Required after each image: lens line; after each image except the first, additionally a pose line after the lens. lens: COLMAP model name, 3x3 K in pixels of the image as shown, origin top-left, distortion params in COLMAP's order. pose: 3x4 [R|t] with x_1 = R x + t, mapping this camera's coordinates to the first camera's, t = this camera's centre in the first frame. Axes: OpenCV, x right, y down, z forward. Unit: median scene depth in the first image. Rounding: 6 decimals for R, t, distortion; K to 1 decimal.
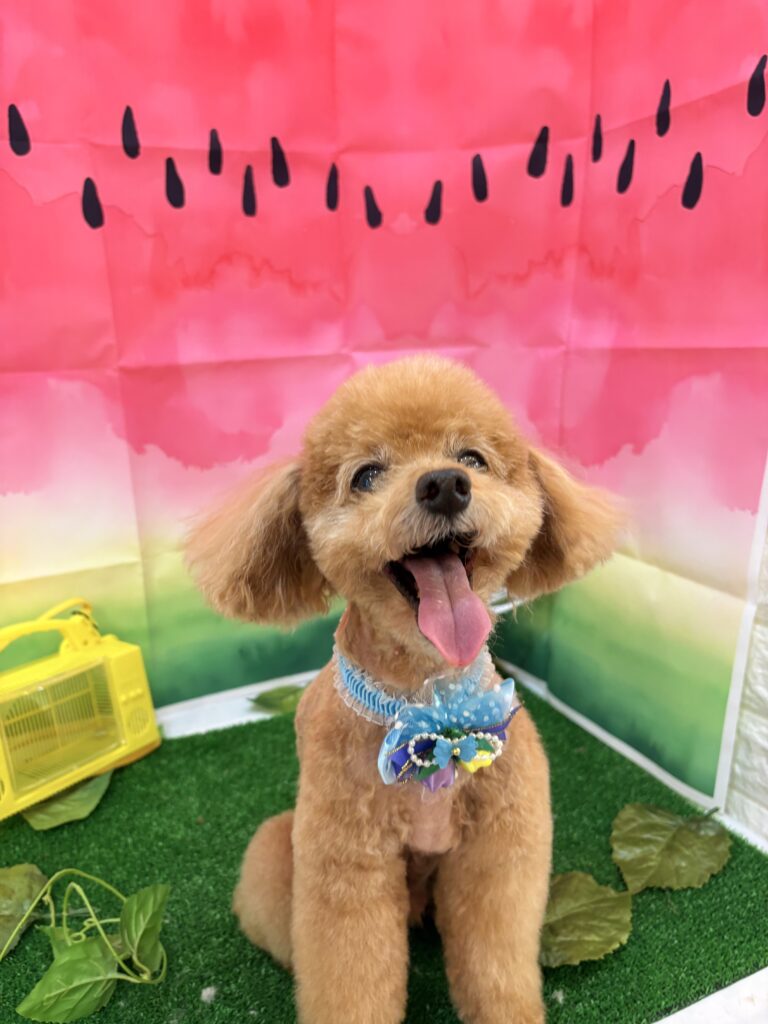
lens RADIAL K [[774.1, 0, 377.4], [0, 774.1, 523.8], [0, 0, 1]] dist [0.037698, -0.035863]
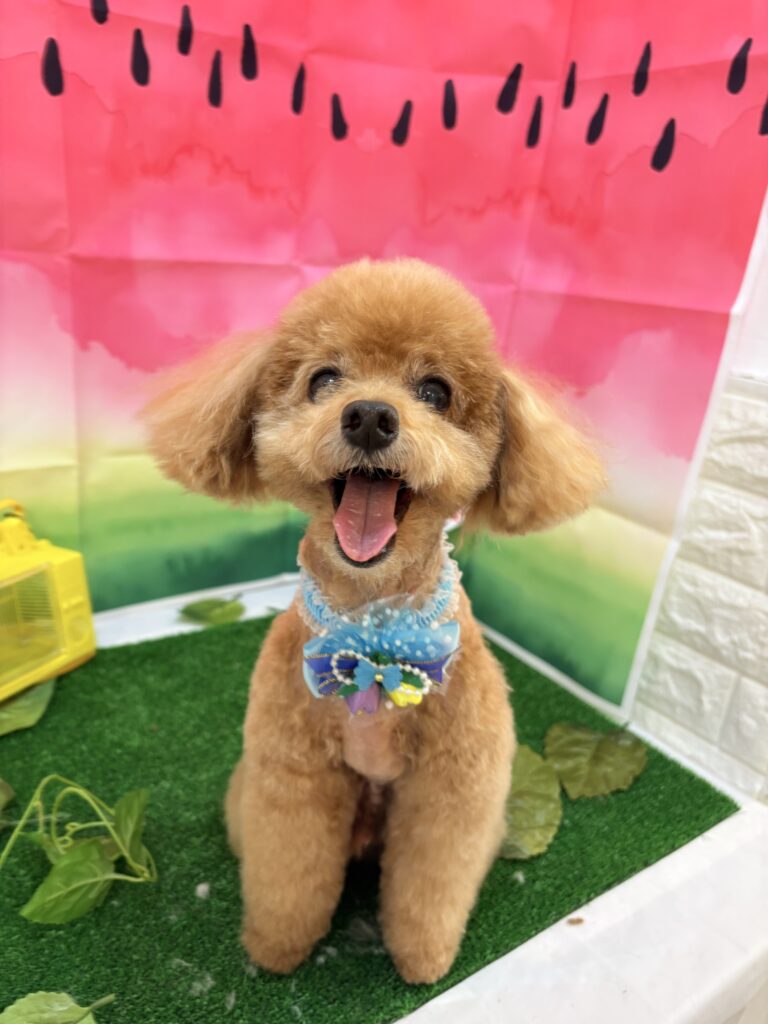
lens RADIAL K [[774.1, 0, 371.4], [0, 774.1, 508.8], [0, 0, 1]] dist [0.037698, -0.035863]
pose [[0.976951, 0.055574, 0.206102, -0.153320], [-0.073265, 0.994161, 0.079219, 0.000245], [-0.200496, -0.092493, 0.975319, -0.005957]]
